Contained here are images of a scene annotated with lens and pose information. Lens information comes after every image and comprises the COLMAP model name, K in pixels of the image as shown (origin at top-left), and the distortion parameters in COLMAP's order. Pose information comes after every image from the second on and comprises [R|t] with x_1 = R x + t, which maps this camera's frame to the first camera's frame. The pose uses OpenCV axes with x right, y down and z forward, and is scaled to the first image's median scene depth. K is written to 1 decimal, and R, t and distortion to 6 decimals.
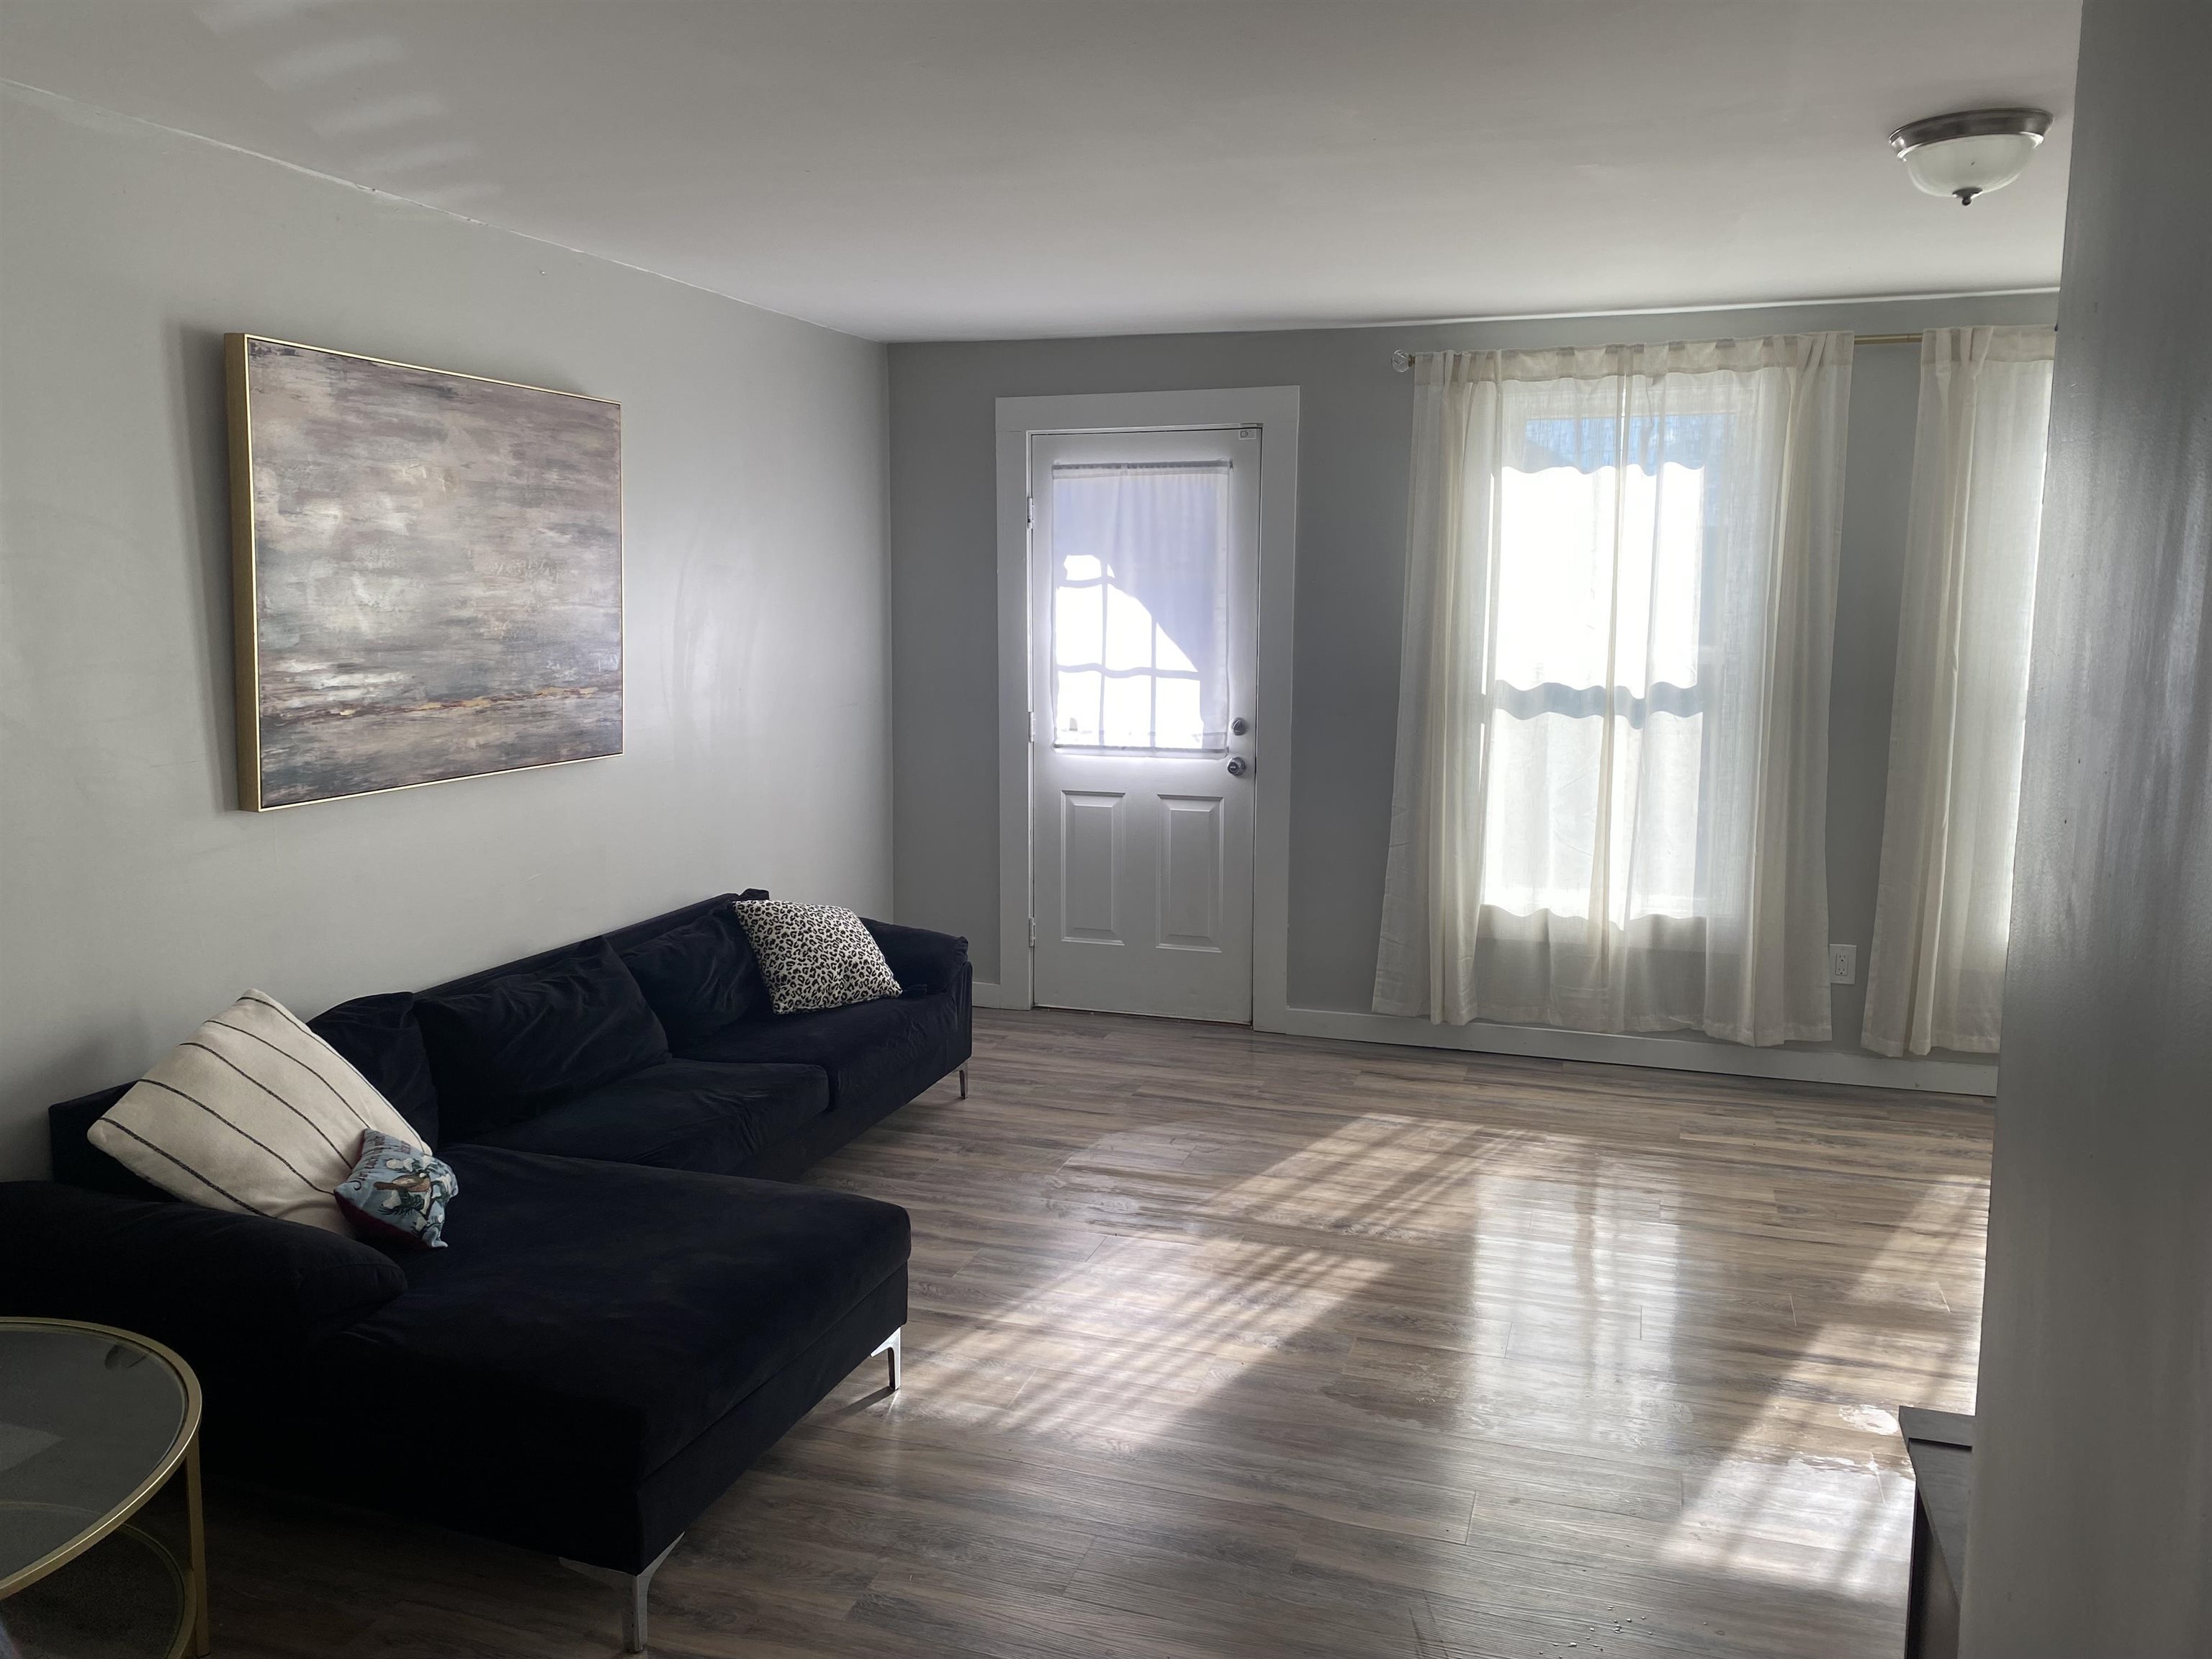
lens RADIAL K [[1689.9, 0, 1093.5], [0, 1689.9, 841.0], [0, 0, 1]] dist [0.052872, -0.063796]
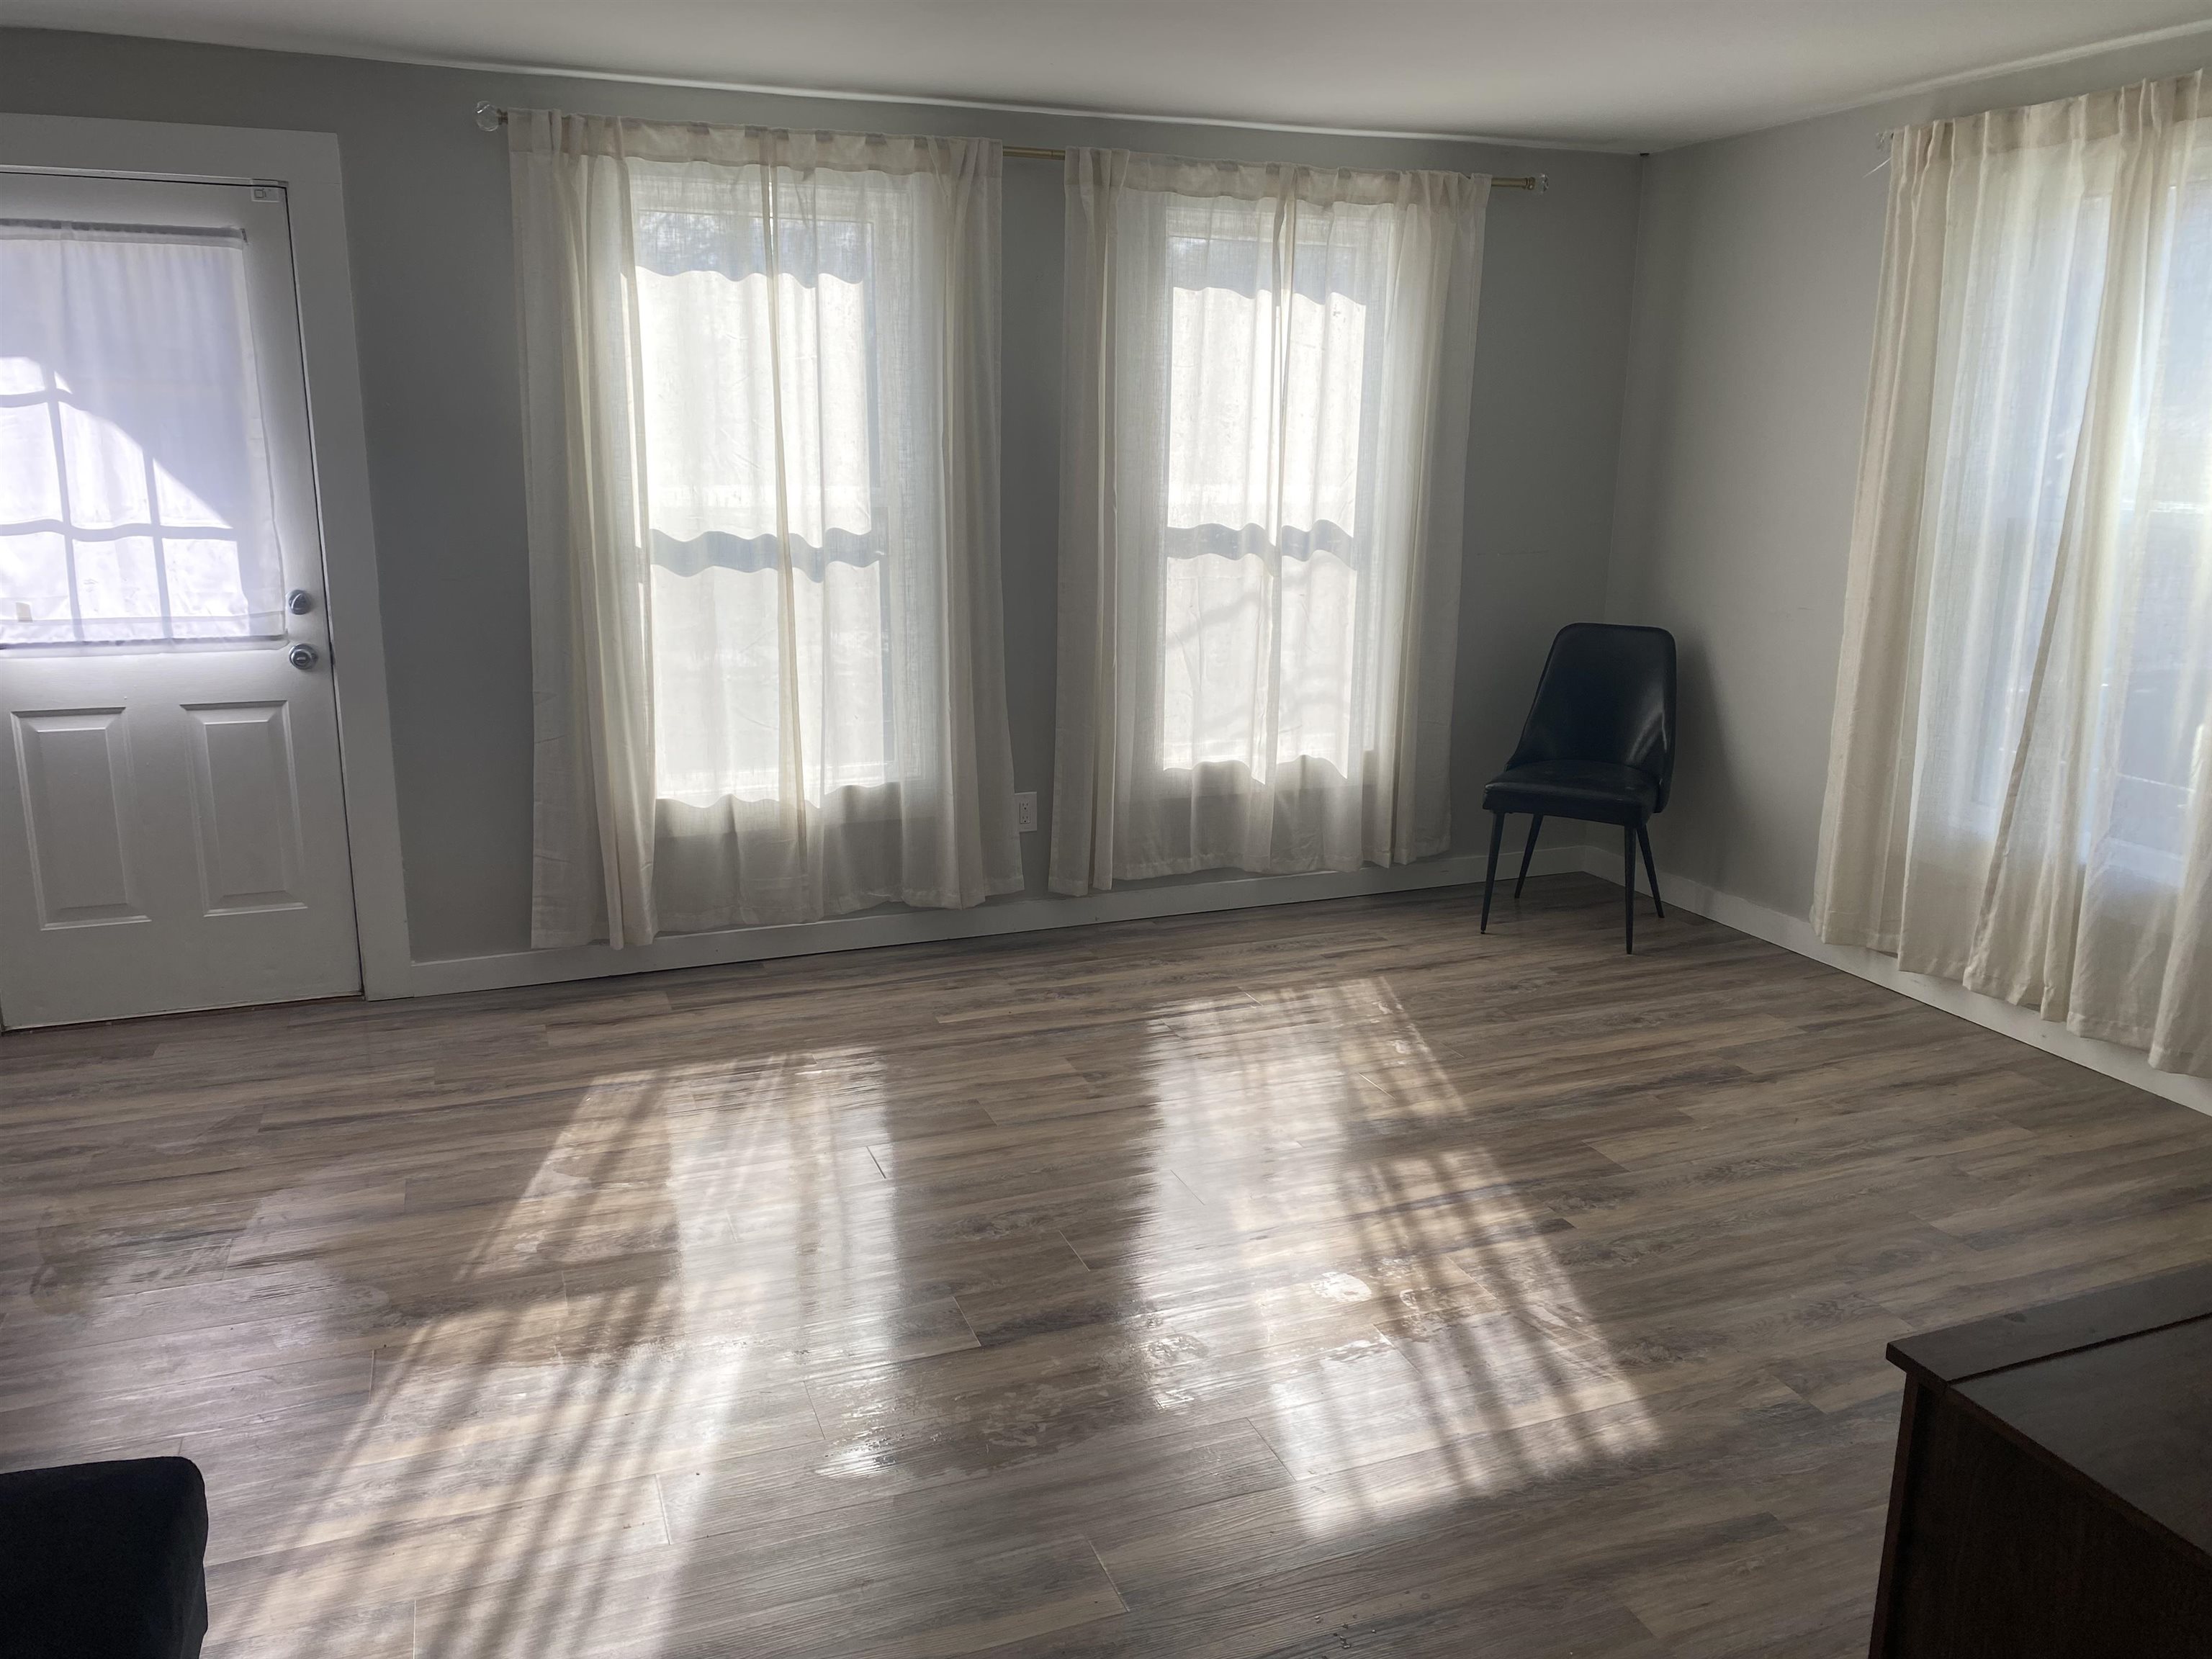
lens RADIAL K [[1689.9, 0, 1089.2], [0, 1689.9, 812.4], [0, 0, 1]] dist [0.052872, -0.063796]
pose [[0.758984, -0.140546, 0.635759, -0.151484], [0.088722, 0.989642, 0.112859, -0.033566], [-0.645036, -0.029253, 0.763592, 0.229658]]
